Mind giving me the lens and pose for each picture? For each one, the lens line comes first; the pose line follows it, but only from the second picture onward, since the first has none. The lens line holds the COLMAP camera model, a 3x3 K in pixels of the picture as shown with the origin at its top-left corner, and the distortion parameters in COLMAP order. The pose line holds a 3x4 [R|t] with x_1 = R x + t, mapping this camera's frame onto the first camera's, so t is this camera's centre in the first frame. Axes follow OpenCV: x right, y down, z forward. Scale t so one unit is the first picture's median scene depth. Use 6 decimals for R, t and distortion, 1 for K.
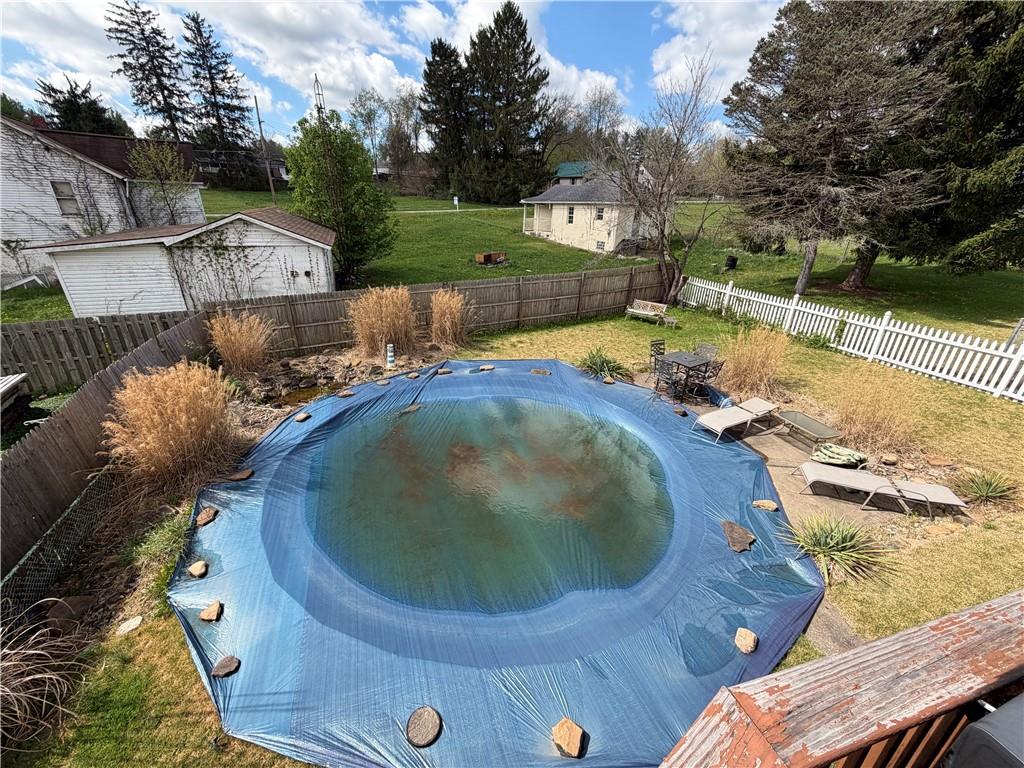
lens RADIAL K [[407.8, 0, 506.4], [0, 407.8, 381.8], [0, 0, 1]] dist [0.001506, -0.000097]
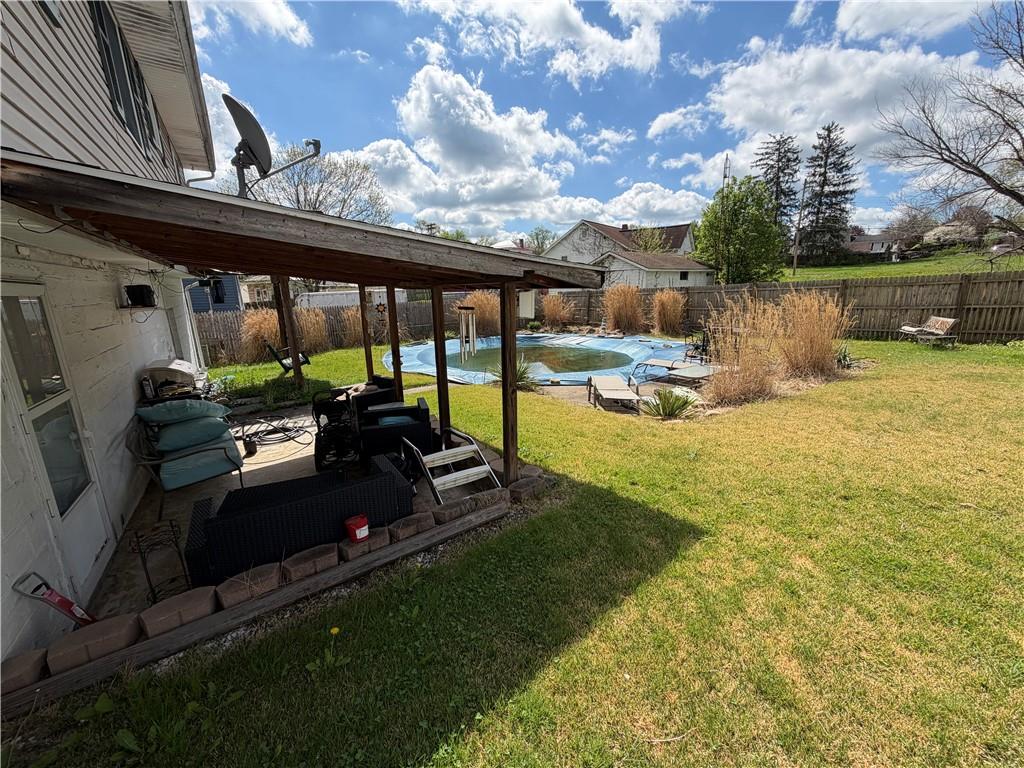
lens RADIAL K [[407.8, 0, 512.0], [0, 407.8, 397.3], [0, 0, 1]] dist [0.001506, -0.000097]
pose [[0.276667, 0.212998, -0.937063, 0.261998], [-0.369221, 0.923839, 0.100979, 0.037127], [0.887204, 0.318046, 0.334239, 0.064792]]
